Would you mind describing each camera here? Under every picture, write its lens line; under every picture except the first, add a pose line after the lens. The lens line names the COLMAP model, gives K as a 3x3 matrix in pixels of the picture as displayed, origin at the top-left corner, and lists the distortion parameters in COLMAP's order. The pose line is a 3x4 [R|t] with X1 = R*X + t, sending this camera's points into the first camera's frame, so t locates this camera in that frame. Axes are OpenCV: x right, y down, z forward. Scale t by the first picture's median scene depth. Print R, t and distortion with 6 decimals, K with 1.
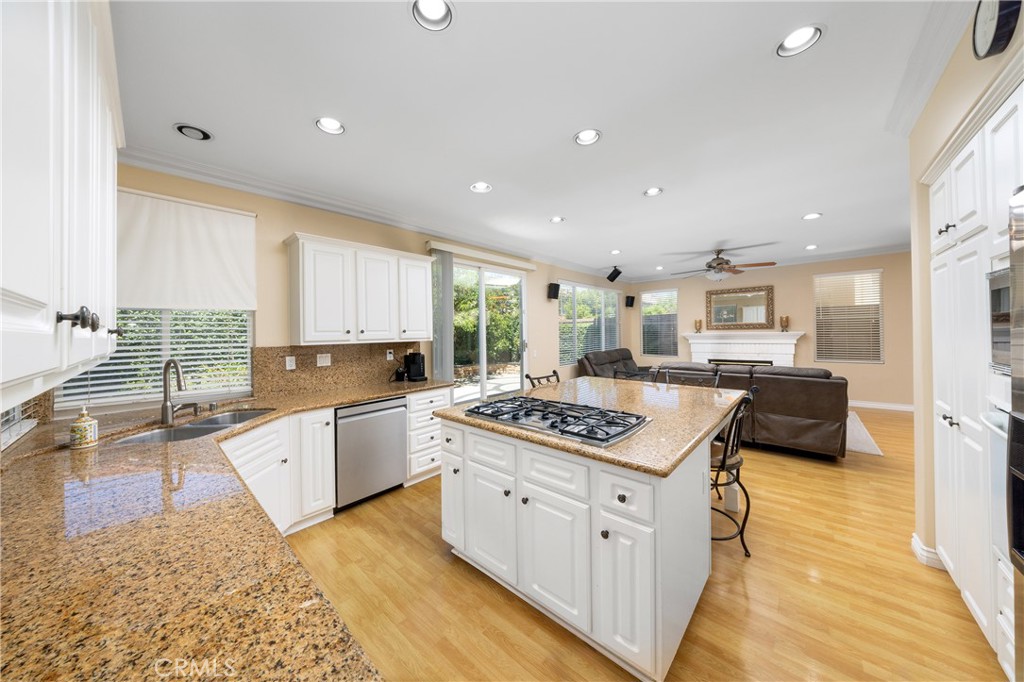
lens RADIAL K [[330.2, 0, 512.0], [0, 330.2, 341.0], [0, 0, 1]] dist [-0.000442, -0.000037]
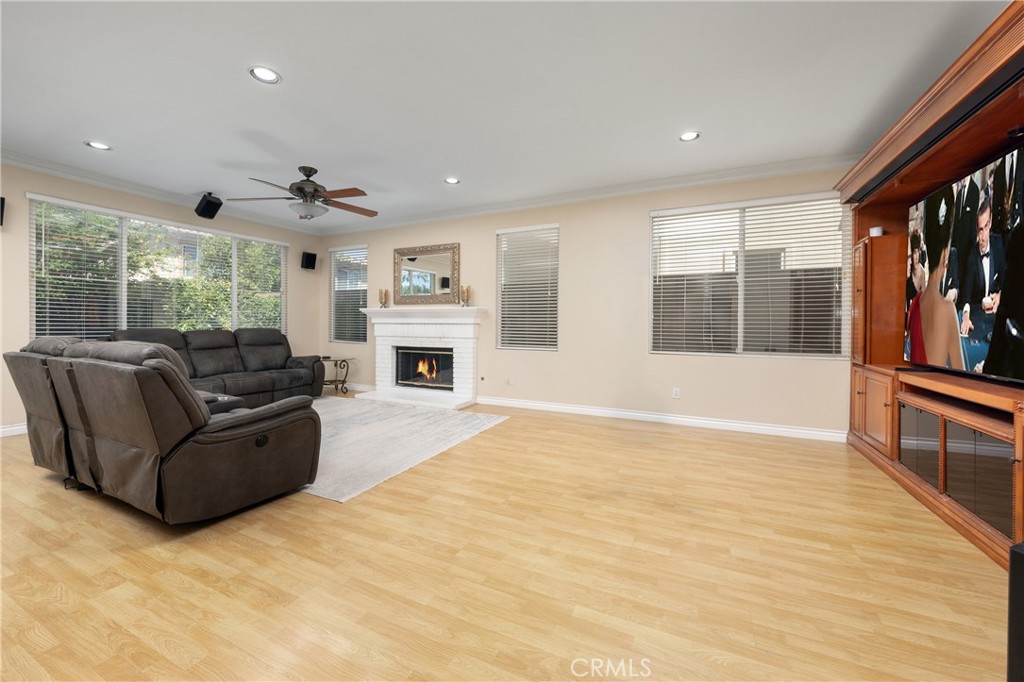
lens RADIAL K [[398.5, 0, 509.8], [0, 398.5, 331.9], [0, 0, 1]] dist [-0.001333, -0.000148]
pose [[0.960803, 0.019636, 0.276535, 0.659925], [-0.021872, 0.999748, 0.005005, 0.018010], [-0.276367, -0.010857, 0.960991, 0.125589]]
